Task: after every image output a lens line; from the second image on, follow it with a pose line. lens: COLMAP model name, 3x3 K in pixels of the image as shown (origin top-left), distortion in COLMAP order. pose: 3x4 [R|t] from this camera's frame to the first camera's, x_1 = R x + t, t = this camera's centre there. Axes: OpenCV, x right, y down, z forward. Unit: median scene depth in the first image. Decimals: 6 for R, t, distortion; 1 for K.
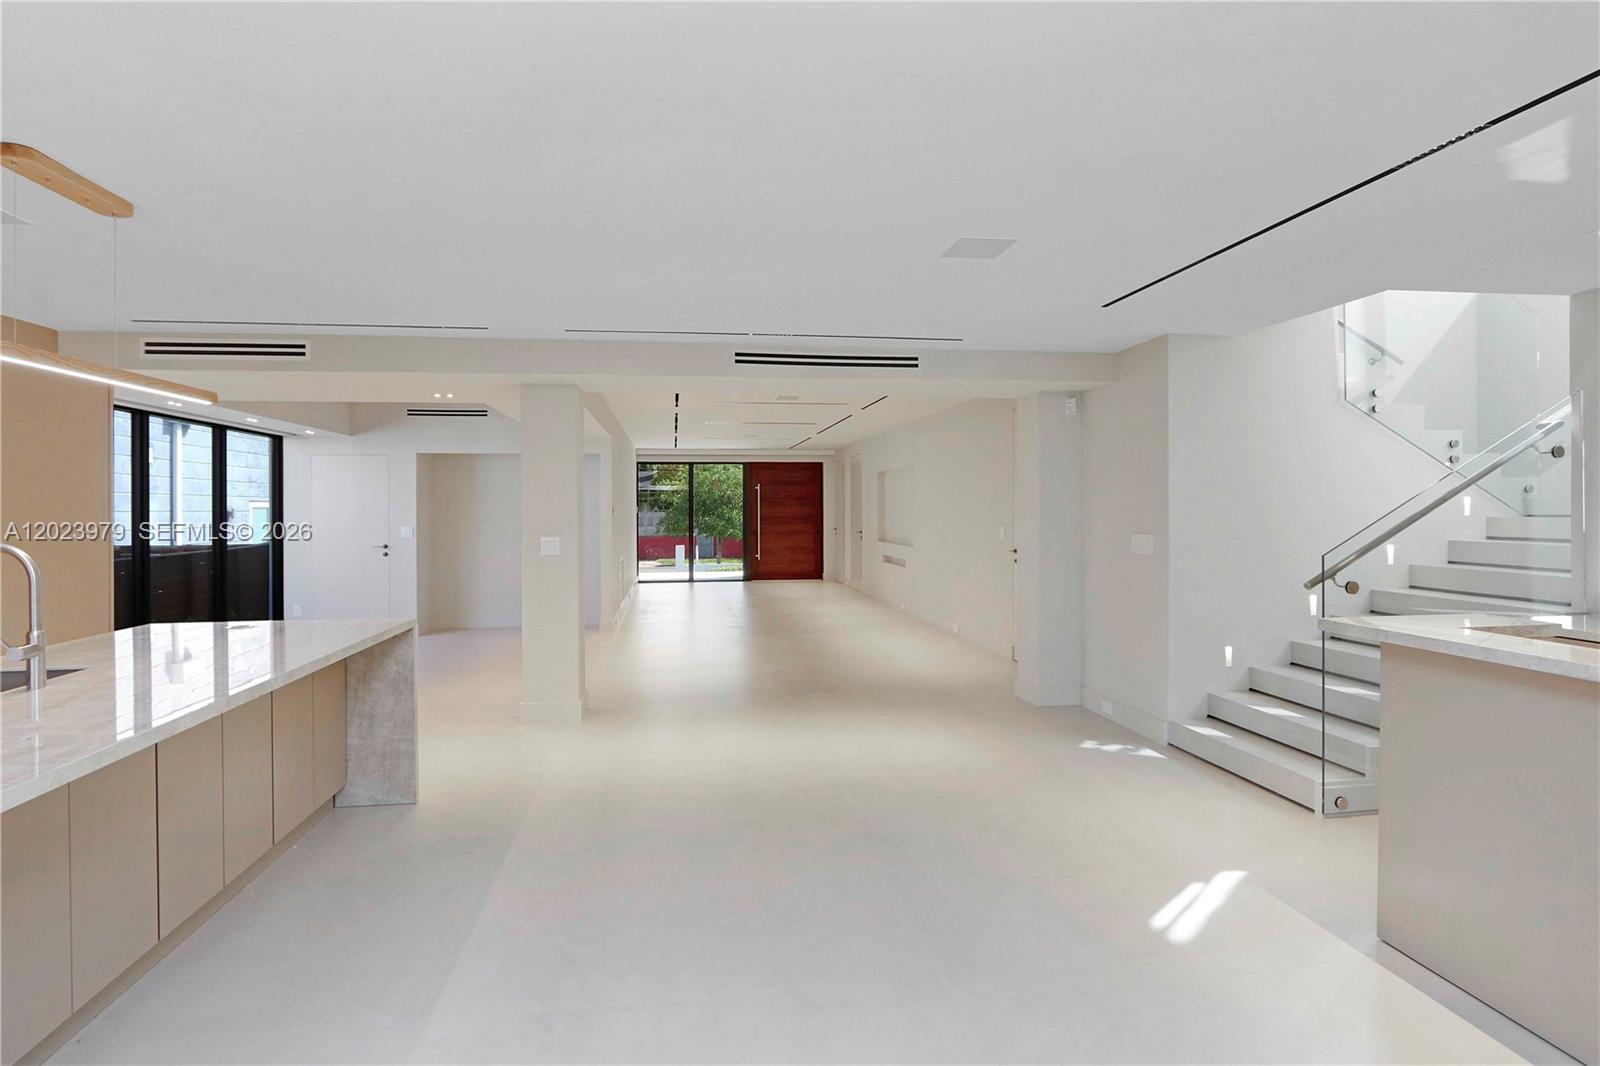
lens RADIAL K [[750.9, 0, 794.6], [0, 750.9, 517.1], [0, 0, 1]] dist [-0.017439, 0.000020]
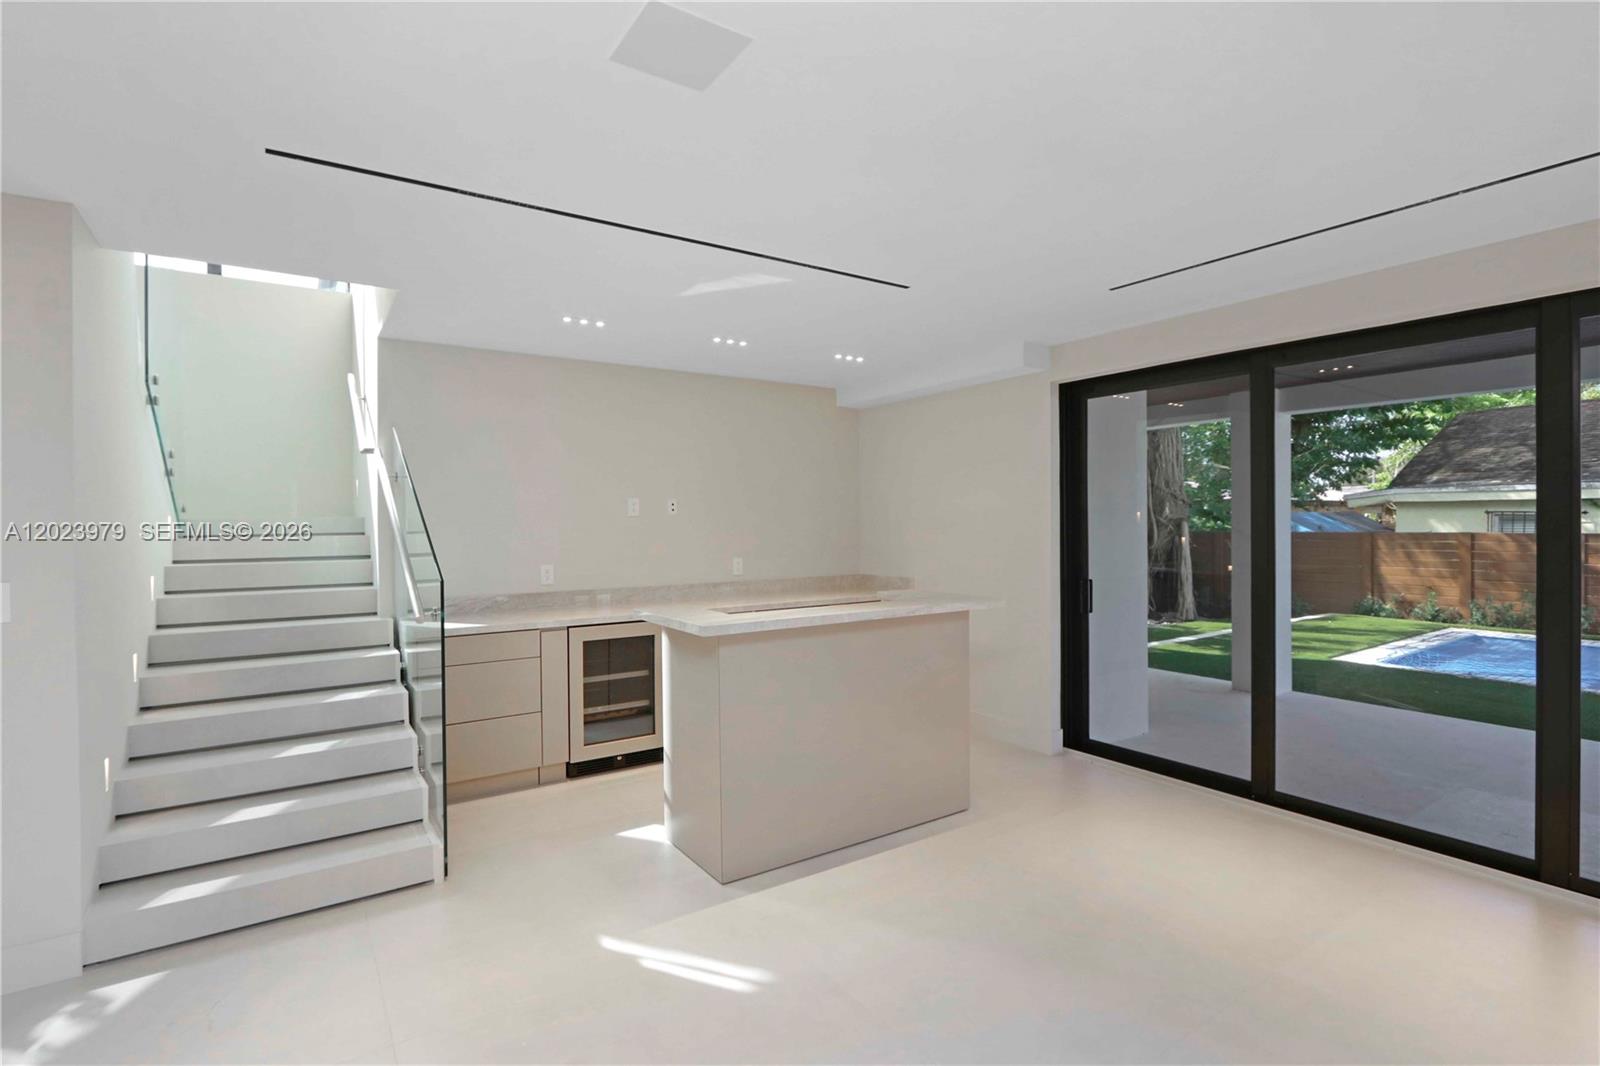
lens RADIAL K [[750.9, 0, 794.6], [0, 750.9, 517.1], [0, 0, 1]] dist [-0.017439, 0.000020]
pose [[-0.426342, 0.017088, 0.904401, -0.187339], [0.020398, 0.999749, -0.009274, -0.002185], [-0.904332, 0.014494, -0.426583, 0.724154]]
